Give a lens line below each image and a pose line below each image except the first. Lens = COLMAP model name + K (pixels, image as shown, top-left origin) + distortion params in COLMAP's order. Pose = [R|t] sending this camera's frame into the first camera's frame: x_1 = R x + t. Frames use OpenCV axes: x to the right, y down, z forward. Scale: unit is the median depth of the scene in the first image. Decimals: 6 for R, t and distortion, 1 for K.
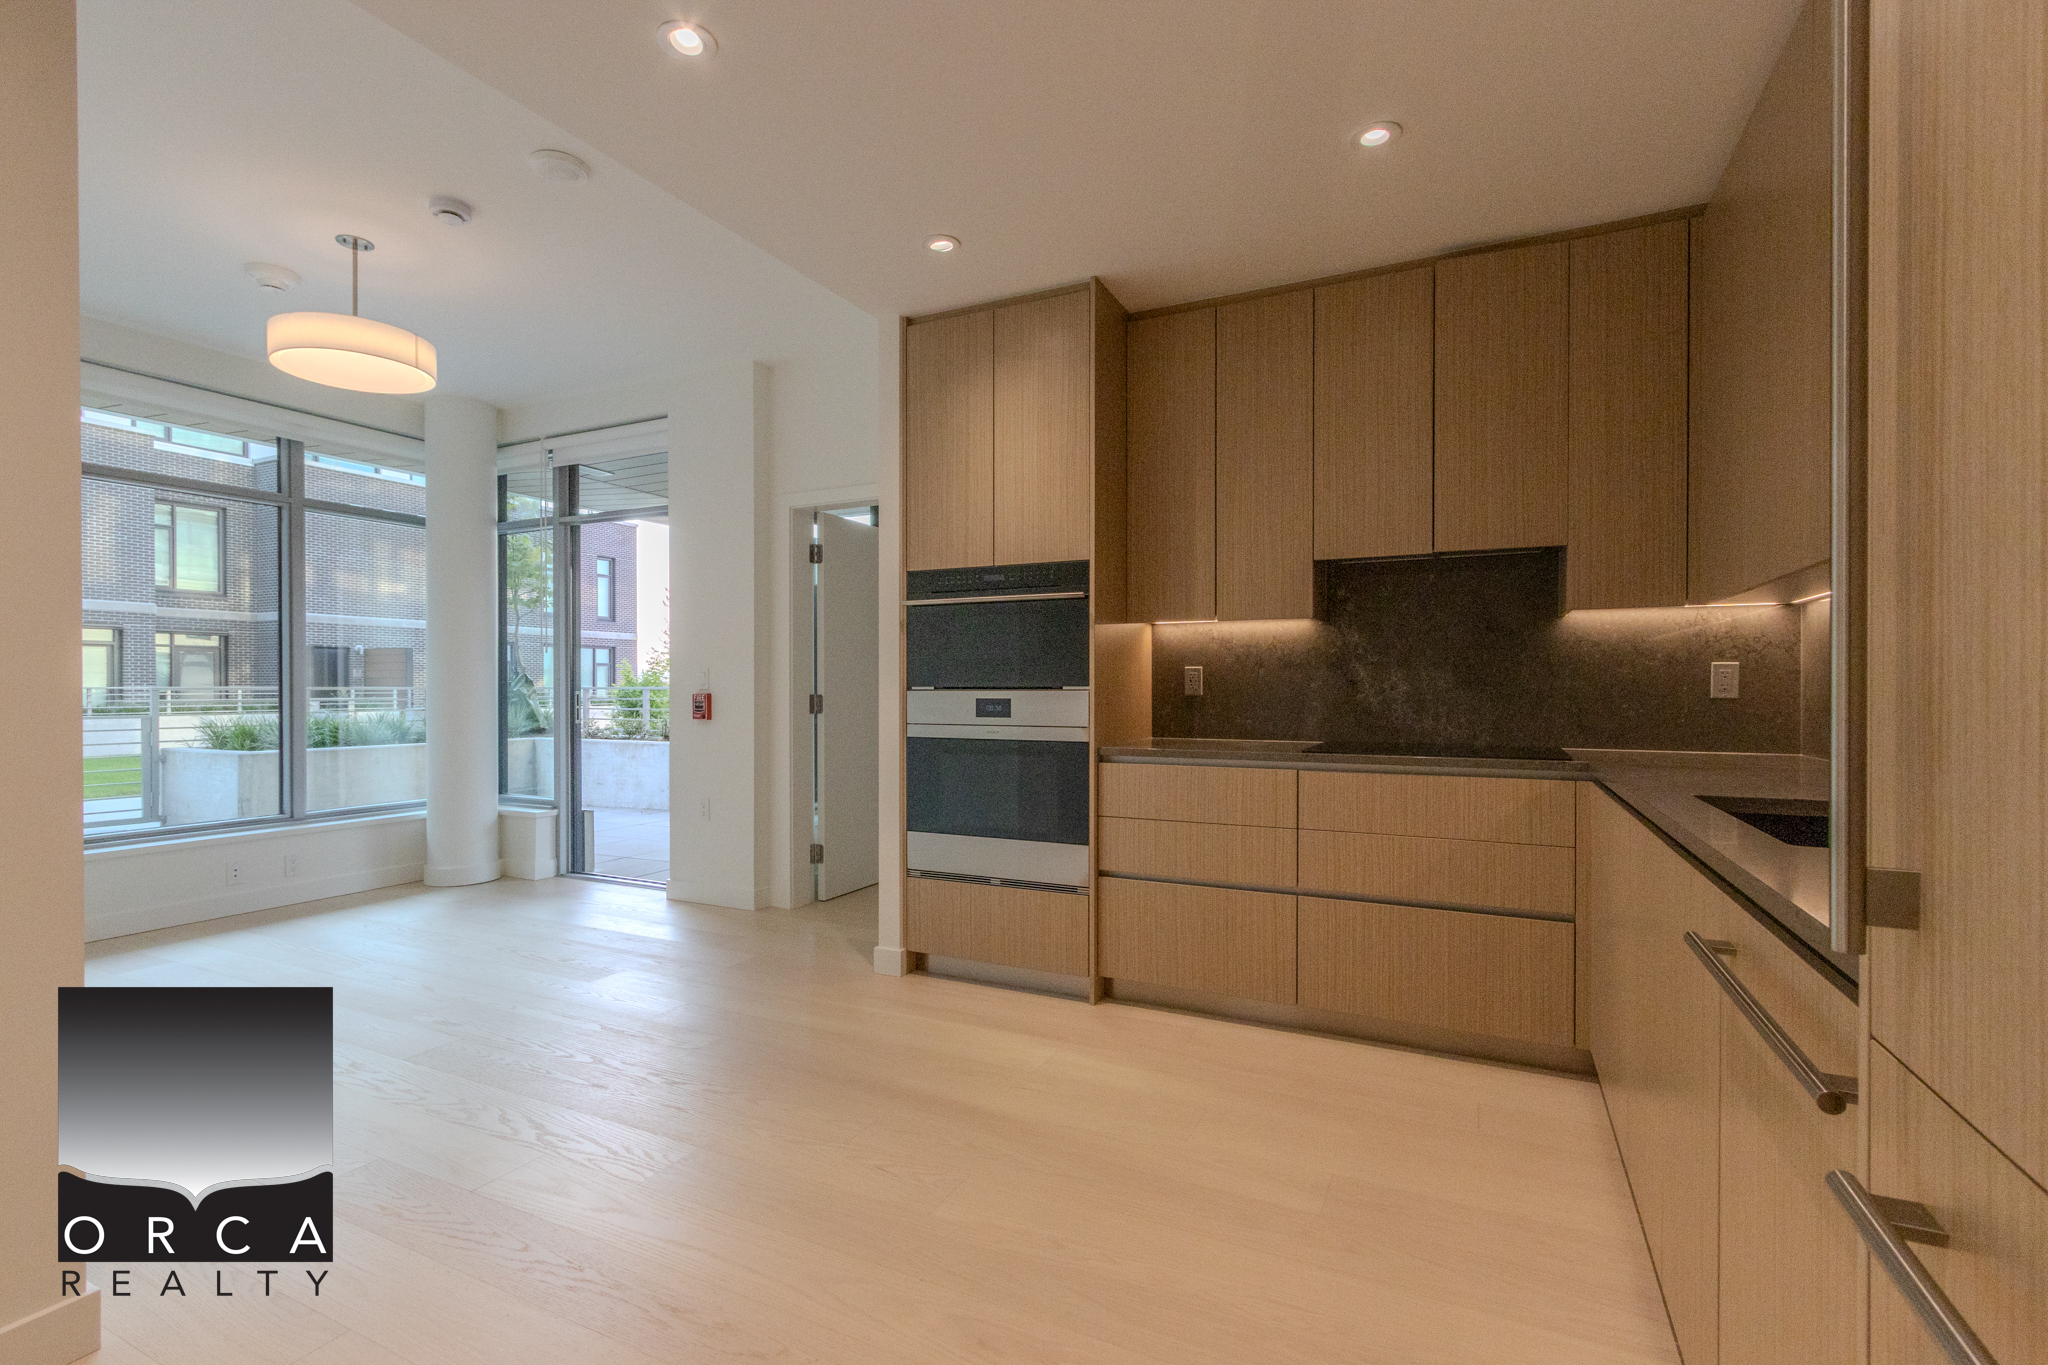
lens RADIAL K [[933.9, 0, 1003.9], [0, 933.9, 693.6], [0, 0, 1]] dist [0.006483, -0.001057]
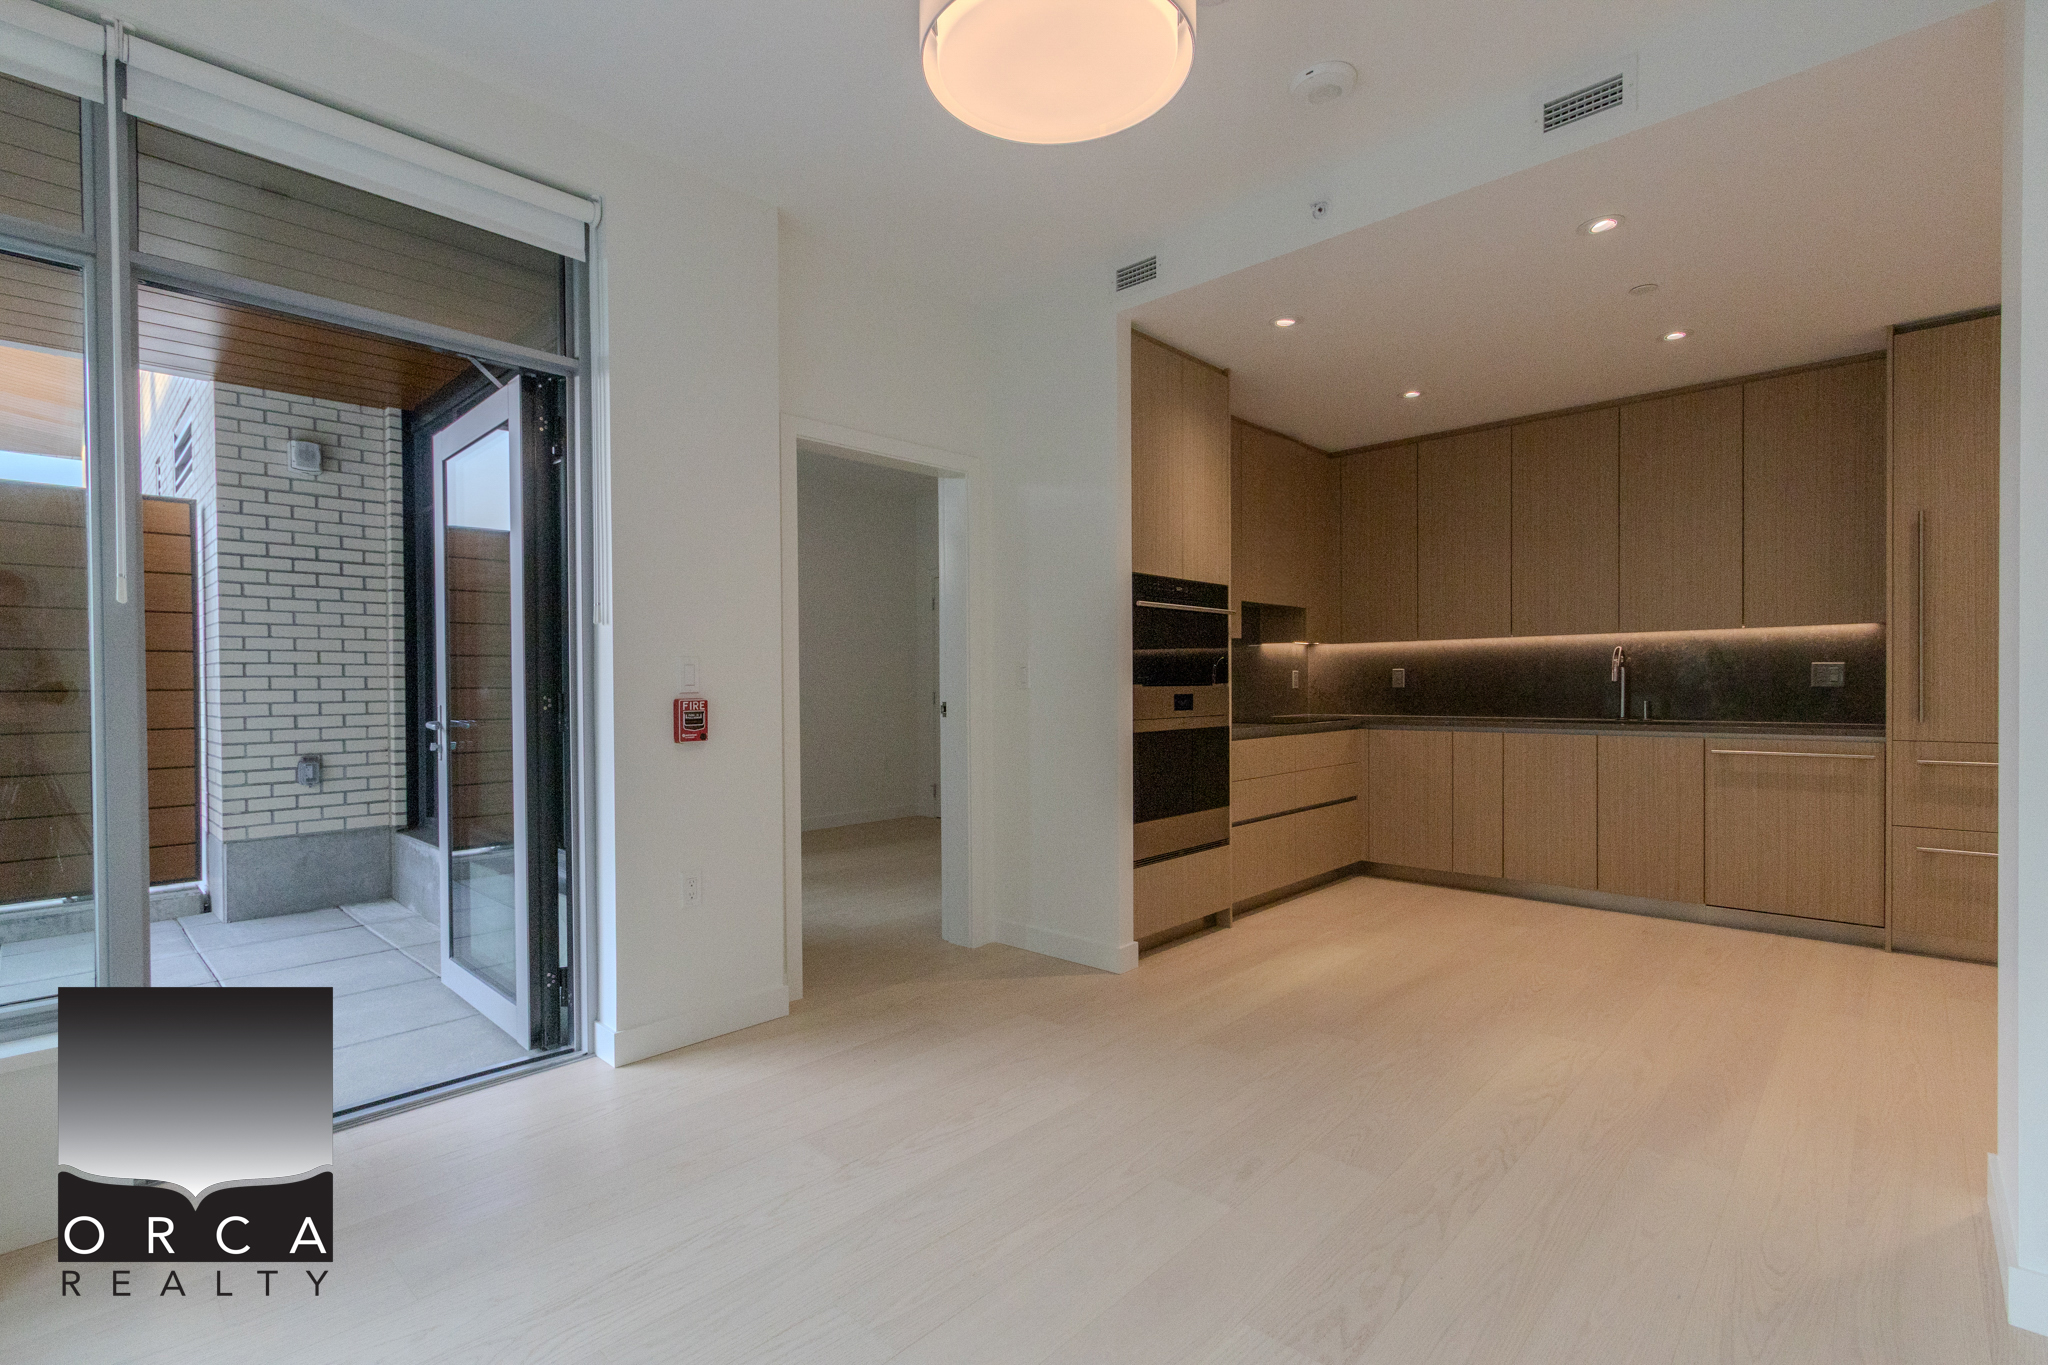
lens RADIAL K [[933.9, 0, 1003.9], [0, 933.9, 693.6], [0, 0, 1]] dist [0.006483, -0.001057]
pose [[0.291033, -0.010841, 0.956651, -1.129038], [0.015094, 0.999863, 0.006739, -0.005965], [-0.956594, 0.012479, 0.291157, 0.837710]]
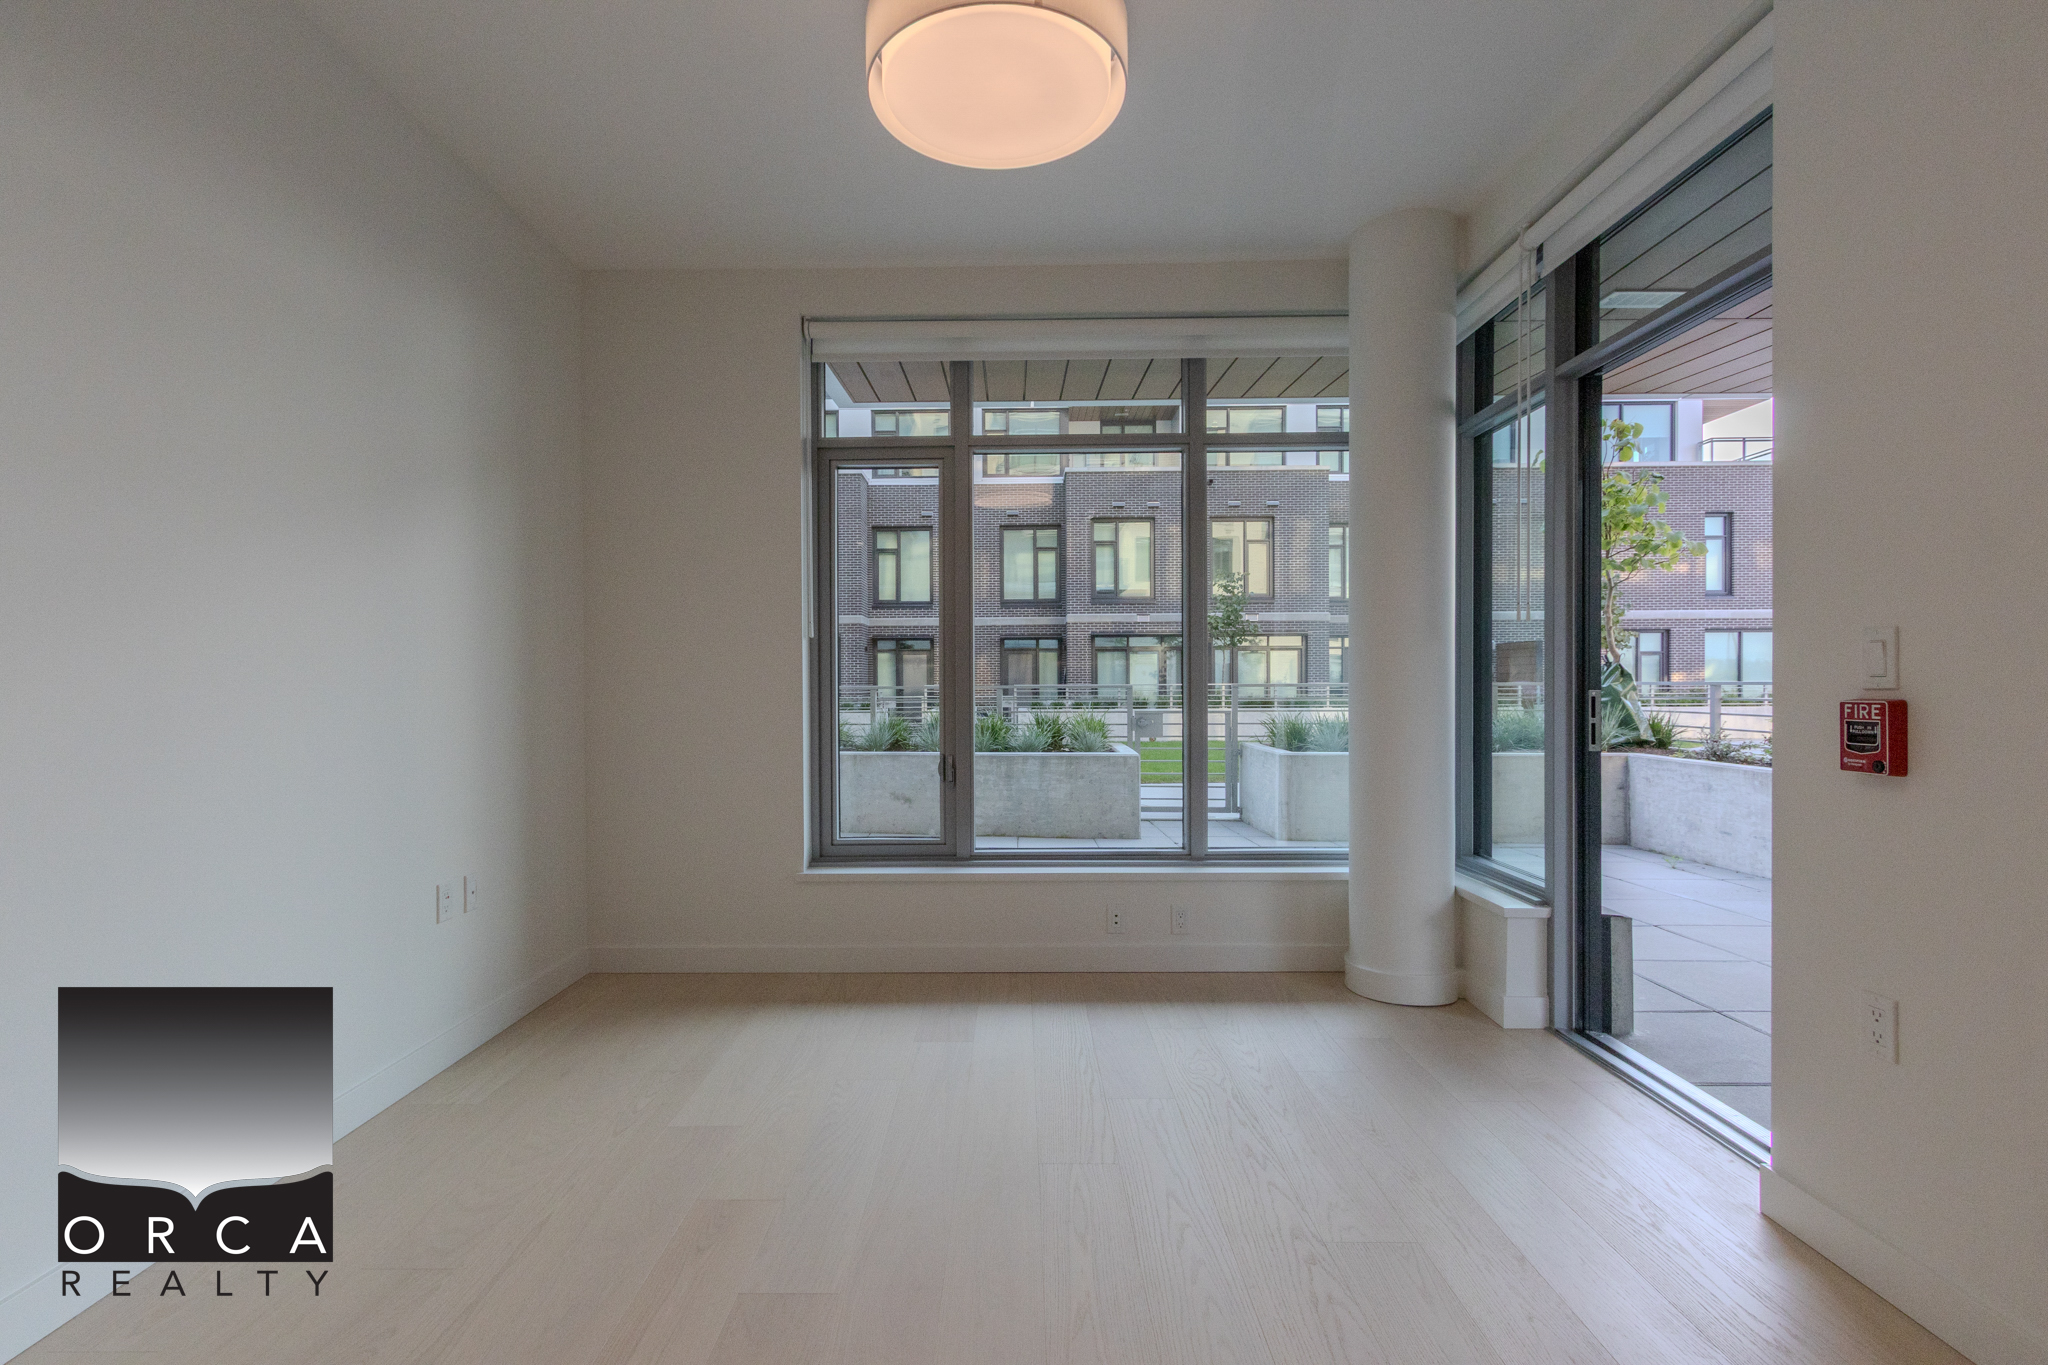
lens RADIAL K [[933.9, 0, 1003.9], [0, 933.9, 693.6], [0, 0, 1]] dist [0.006483, -0.001057]
pose [[0.440900, 0.006743, -0.897531, -0.200209], [-0.002279, 0.999977, 0.006393, -0.005059], [0.897553, -0.000774, 0.440906, 0.733848]]
